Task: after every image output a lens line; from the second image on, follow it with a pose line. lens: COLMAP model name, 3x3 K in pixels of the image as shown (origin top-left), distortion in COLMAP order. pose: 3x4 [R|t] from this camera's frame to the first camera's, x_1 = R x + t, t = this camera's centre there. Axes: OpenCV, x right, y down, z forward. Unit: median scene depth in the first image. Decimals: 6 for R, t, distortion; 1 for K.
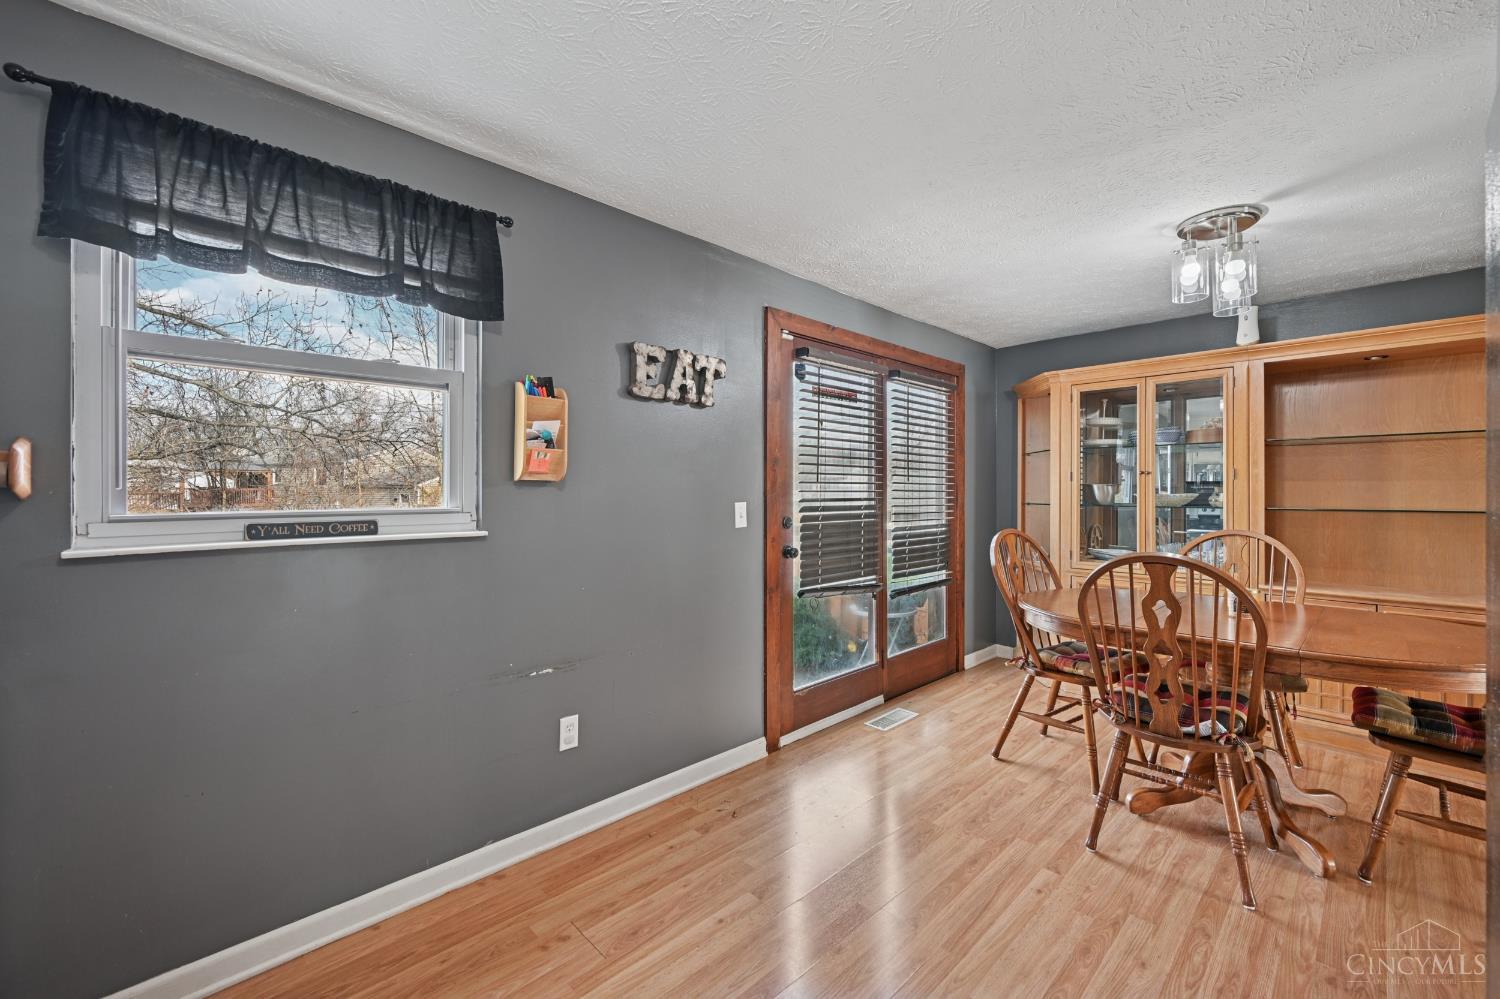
lens RADIAL K [[613.8, 0, 755.0], [0, 613.8, 490.0], [0, 0, 1]] dist [-0.000826, -0.000117]
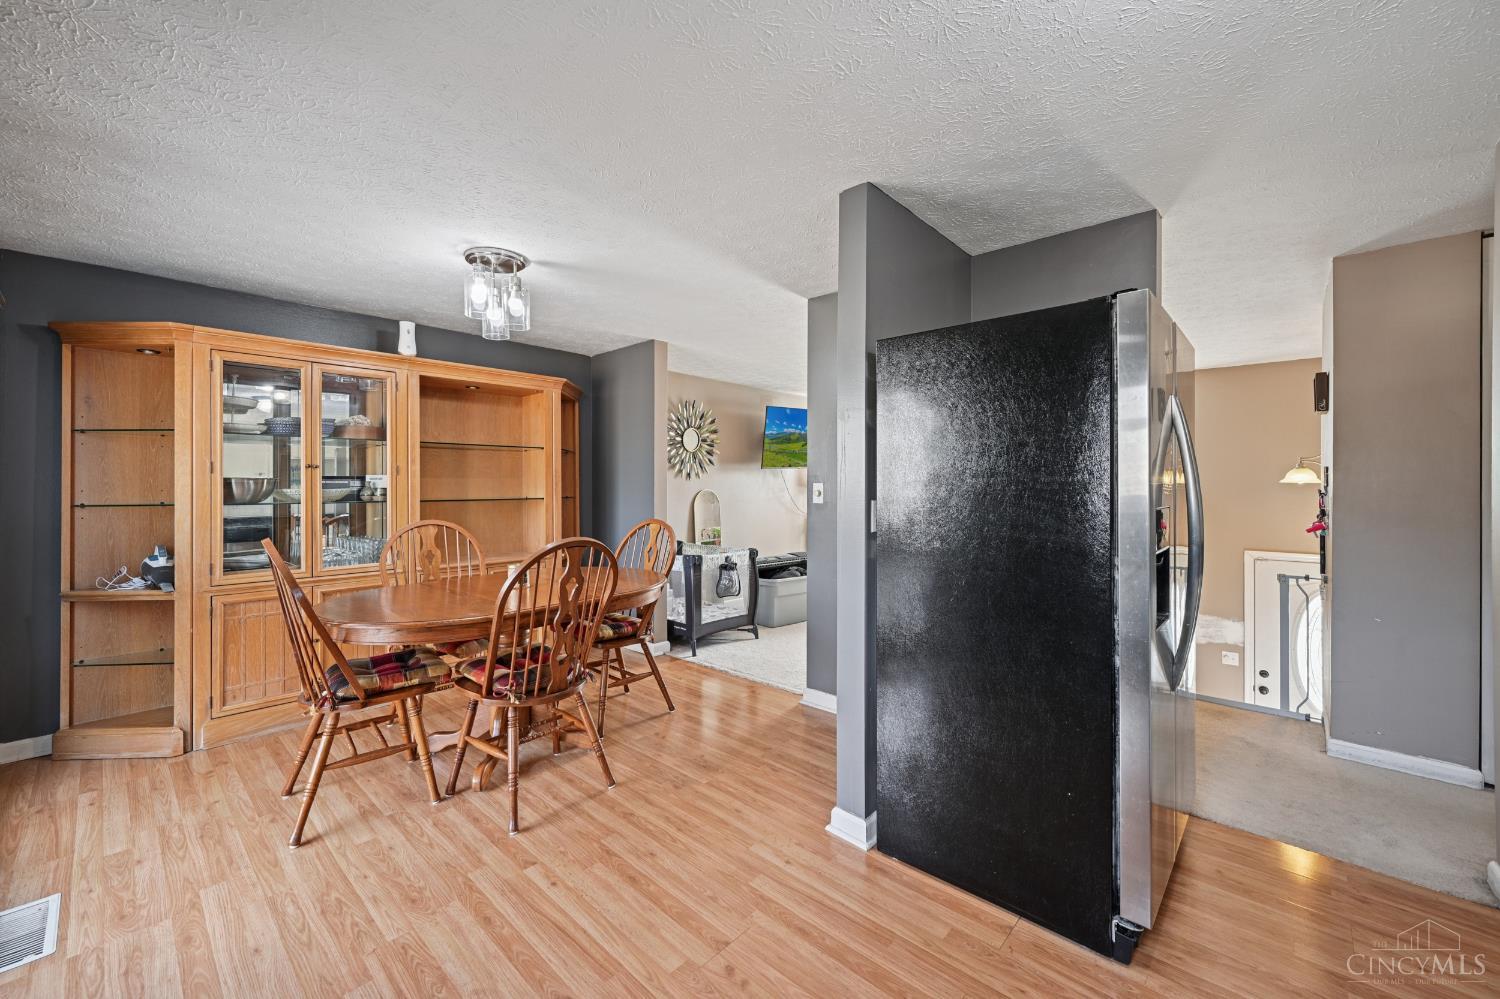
lens RADIAL K [[590.4, 0, 747.8], [0, 590.4, 486.9], [0, 0, 1]] dist [0.000325, 0.000074]
pose [[-0.051778, -0.006112, 0.998640, -0.360580], [-0.000237, 0.999981, 0.006108, -0.004093], [-0.998659, 0.000080, -0.051778, 0.506145]]
